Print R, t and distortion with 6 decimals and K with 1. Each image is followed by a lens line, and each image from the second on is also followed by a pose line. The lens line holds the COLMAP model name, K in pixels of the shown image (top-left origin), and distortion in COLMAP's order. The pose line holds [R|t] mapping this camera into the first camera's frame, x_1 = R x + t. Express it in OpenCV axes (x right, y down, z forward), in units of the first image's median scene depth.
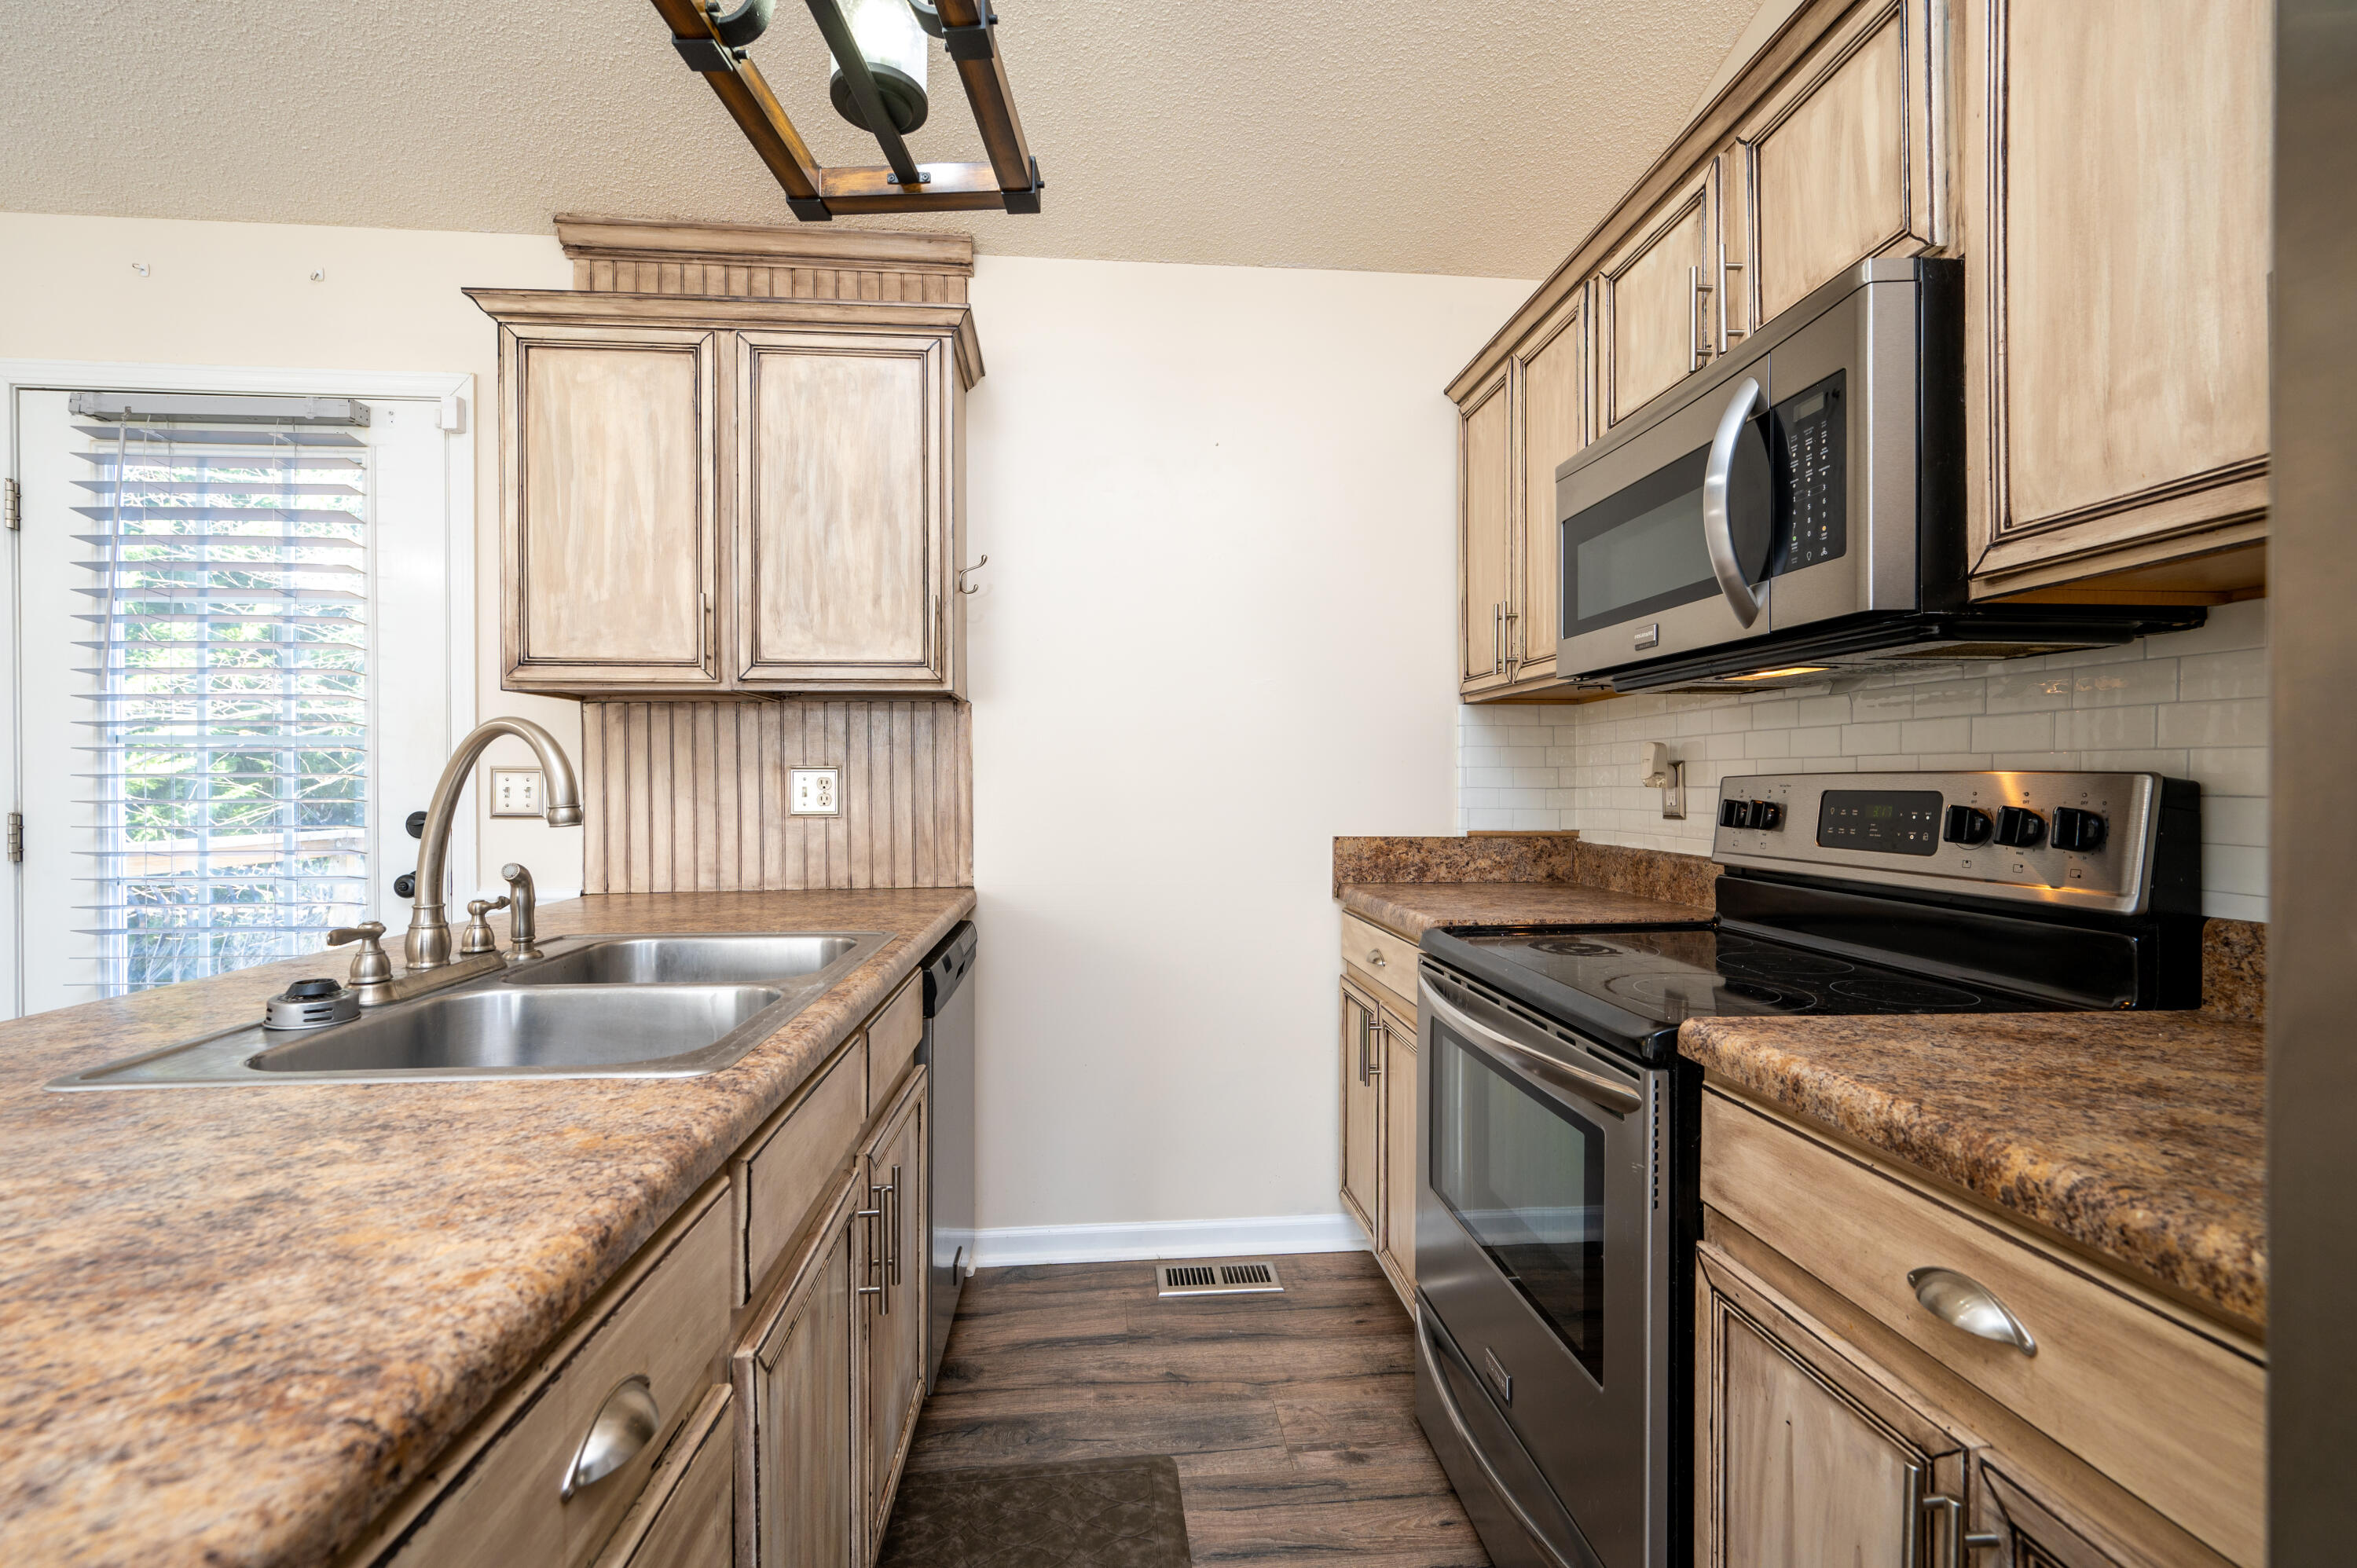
lens RADIAL K [[1007.8, 0, 1168.6], [0, 1007.8, 785.2], [0, 0, 1]] dist [-0.001696, 0.001089]
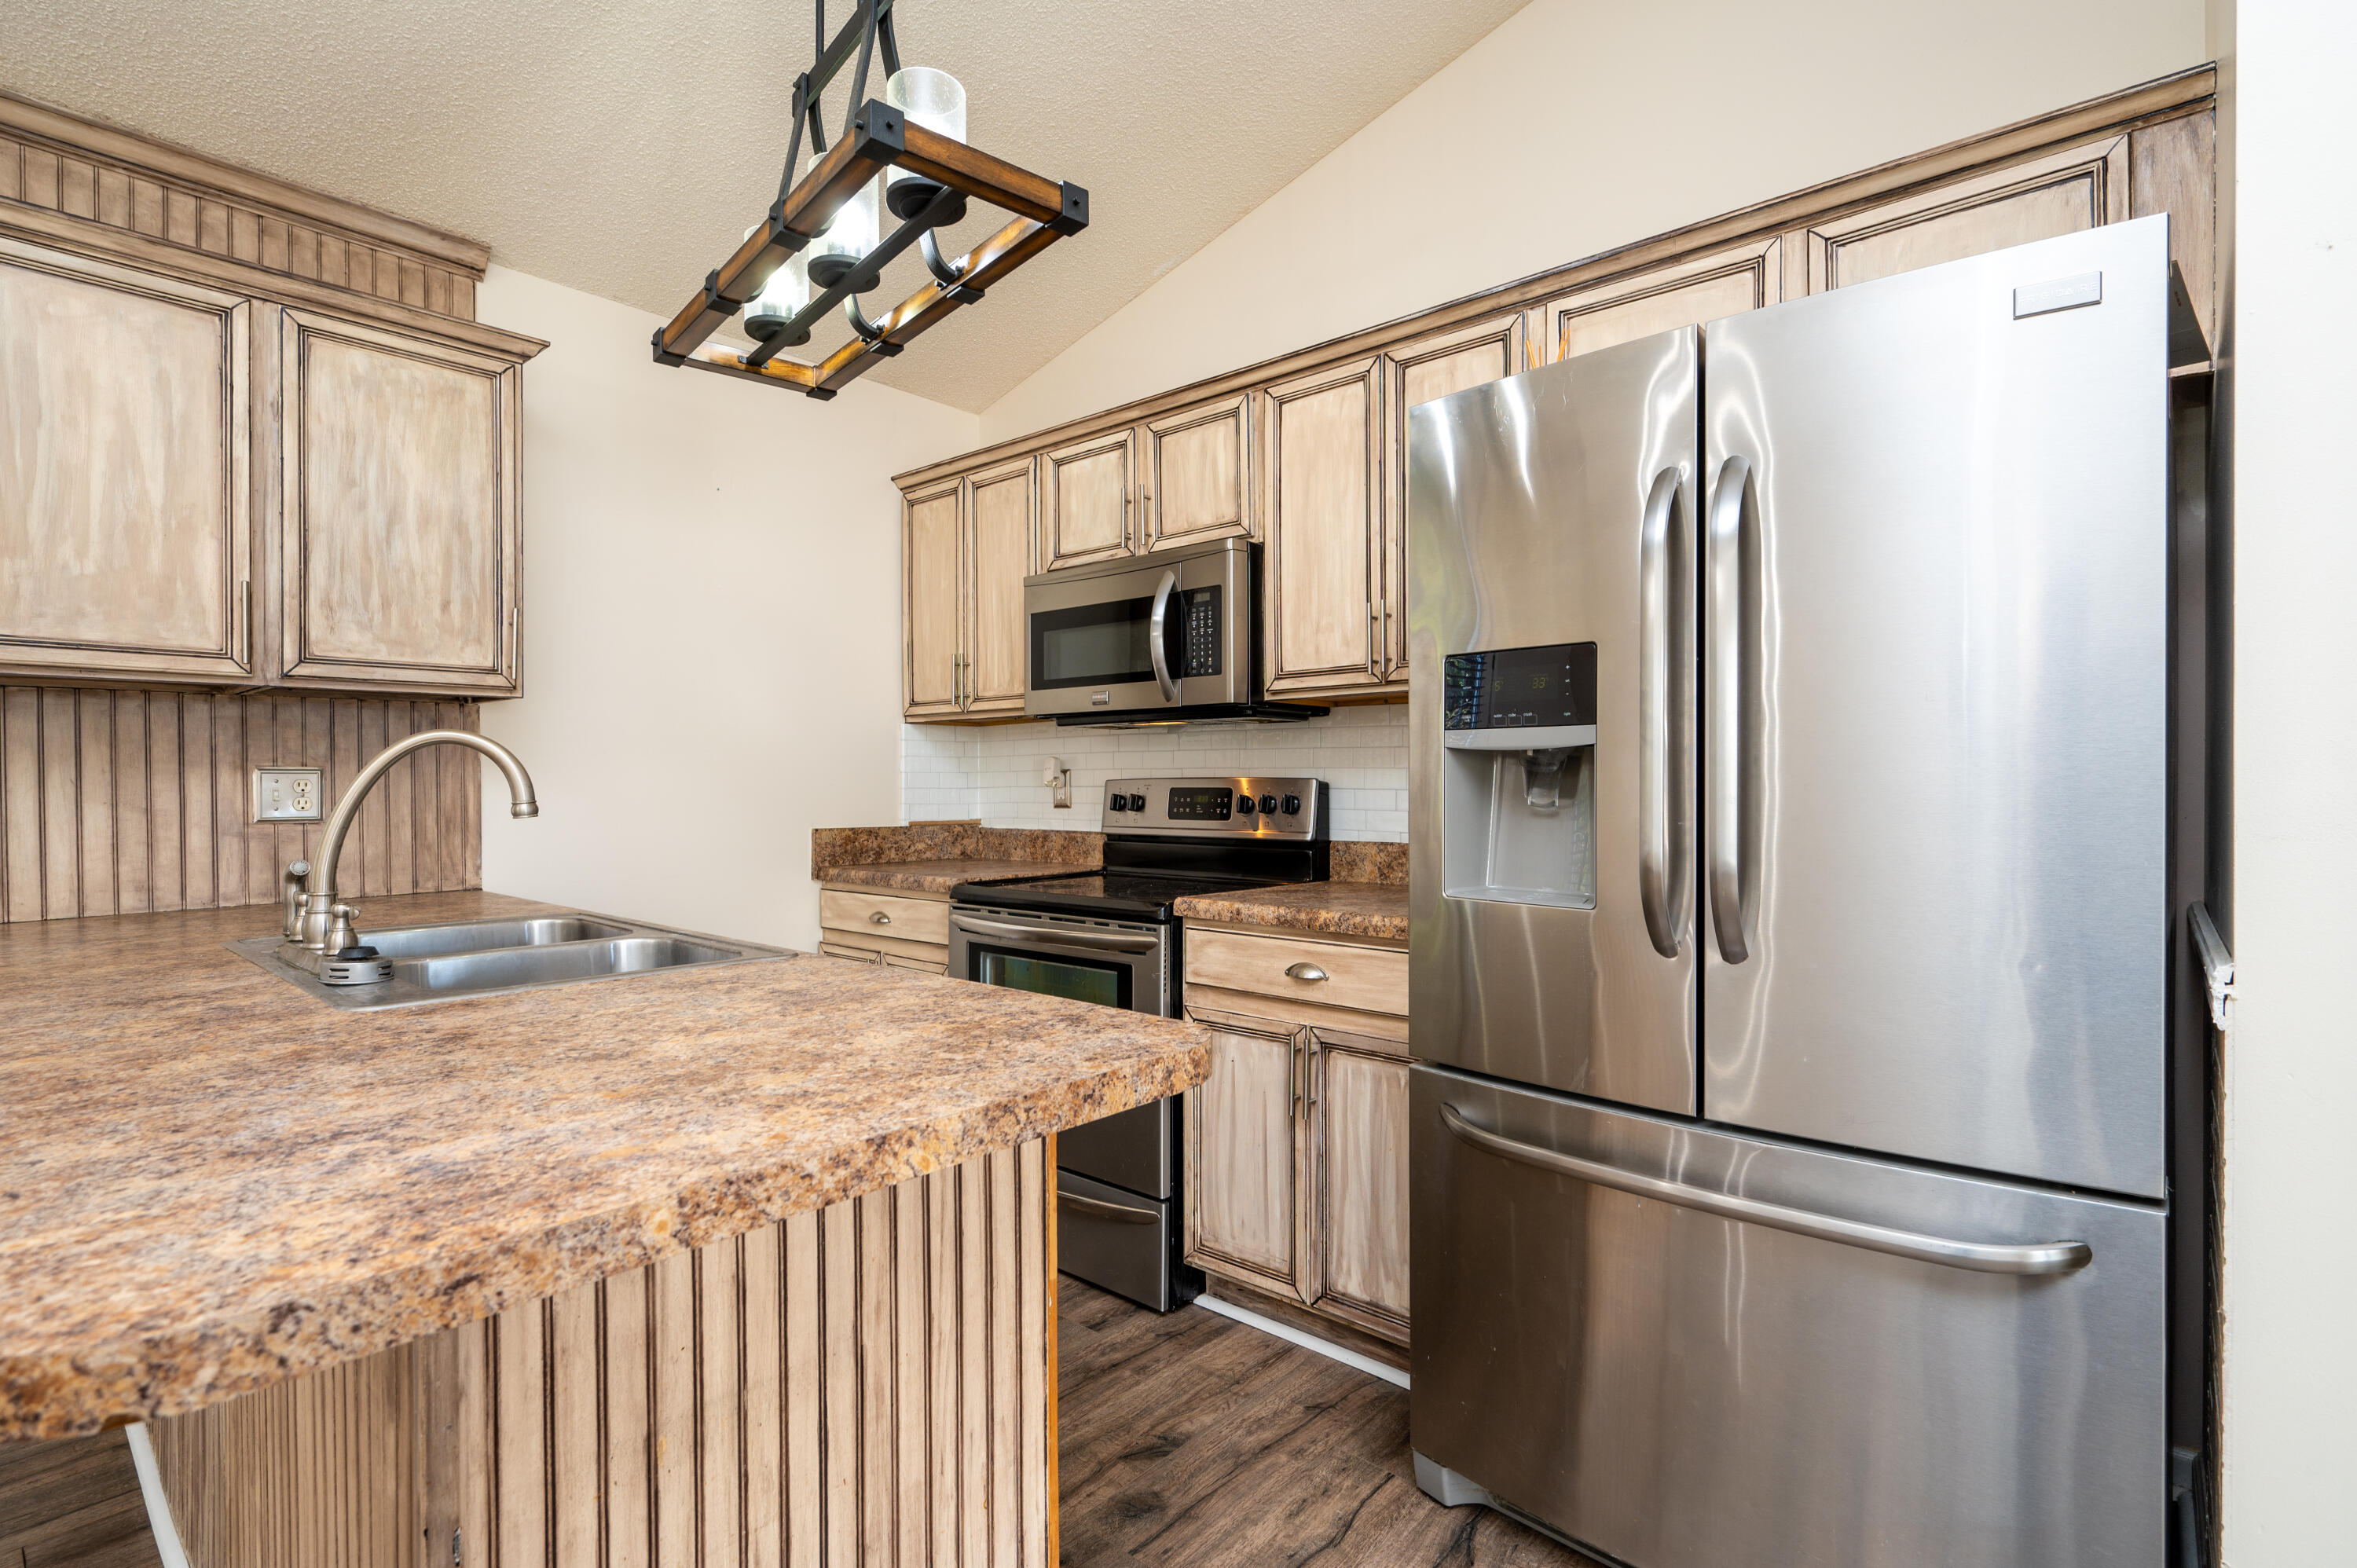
lens RADIAL K [[1118.6, 0, 1173.9], [0, 1118.6, 792.0], [0, 0, 1]] dist [0.000019, -0.000817]
pose [[0.722111, -0.006215, 0.691749, -0.549026], [0.003903, 0.999980, 0.004909, 0.002159], [-0.691766, -0.000845, 0.722121, -0.332478]]
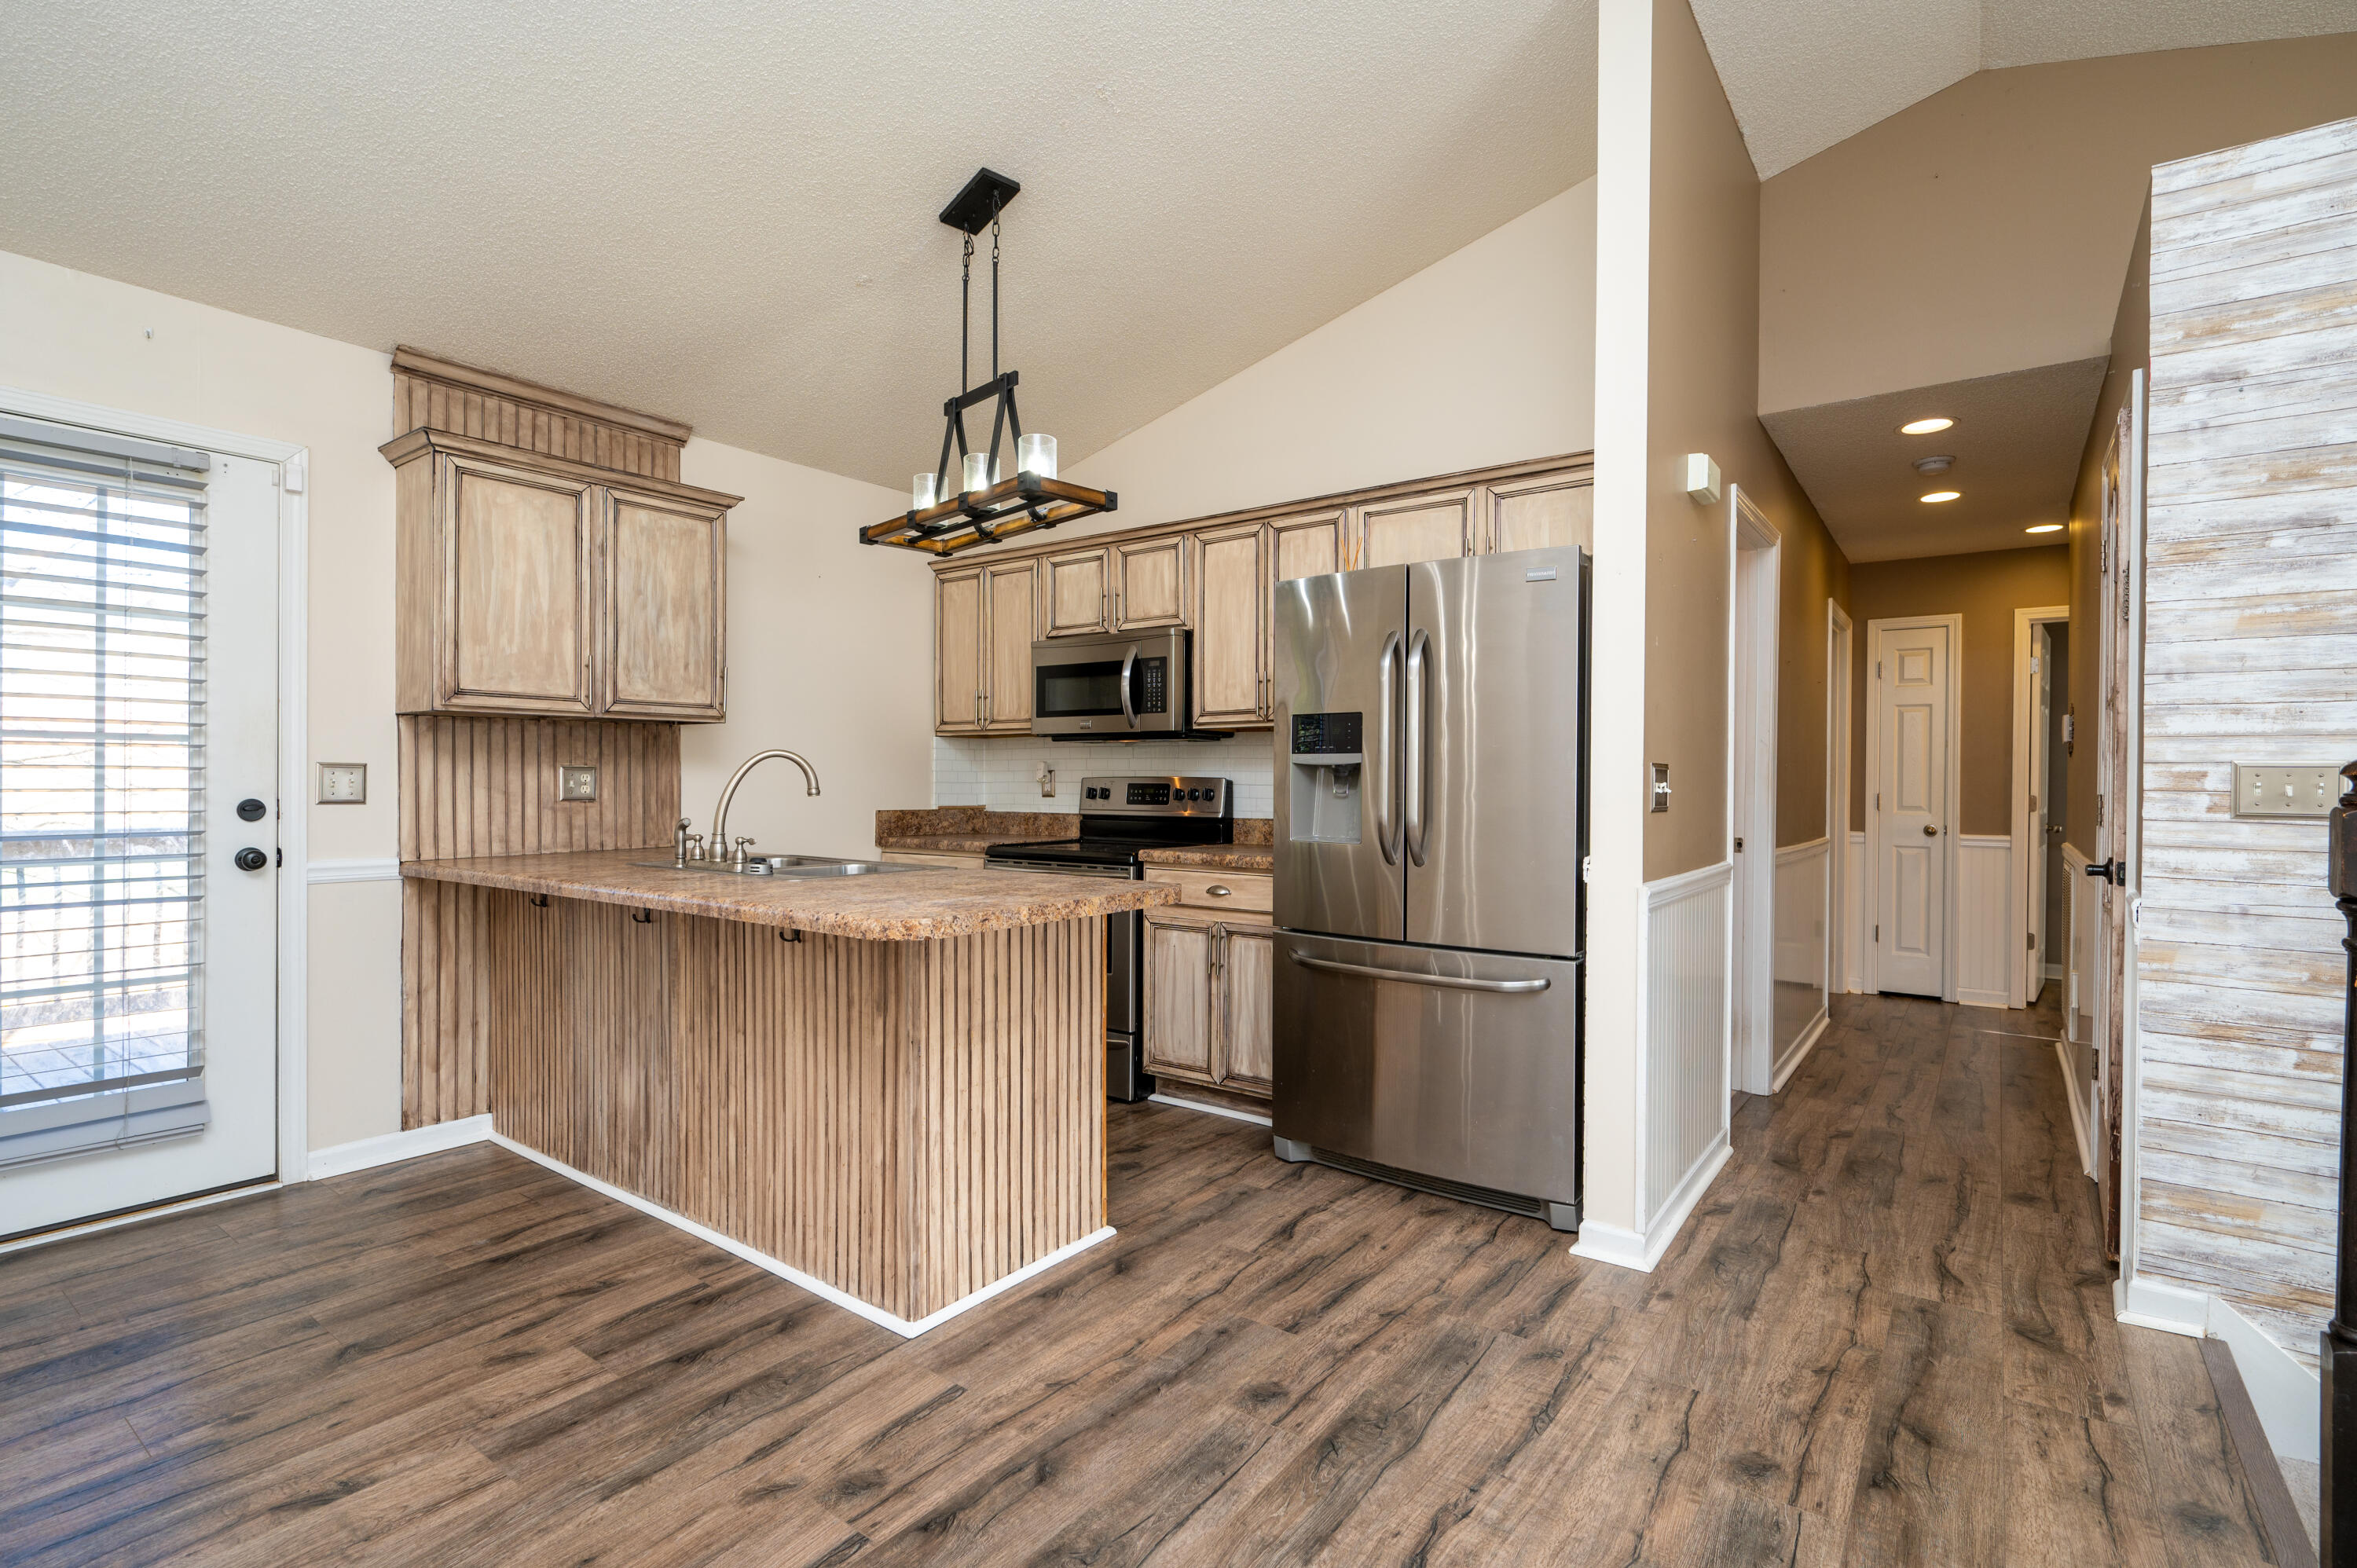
lens RADIAL K [[1118.6, 0, 1177.5], [0, 1118.6, 799.7], [0, 0, 1]] dist [0.000019, -0.000817]
pose [[0.660564, -0.008516, 0.750721, -1.142955], [-0.003171, 0.999895, 0.014132, 0.004688], [-0.750763, -0.011715, 0.660468, -0.810615]]
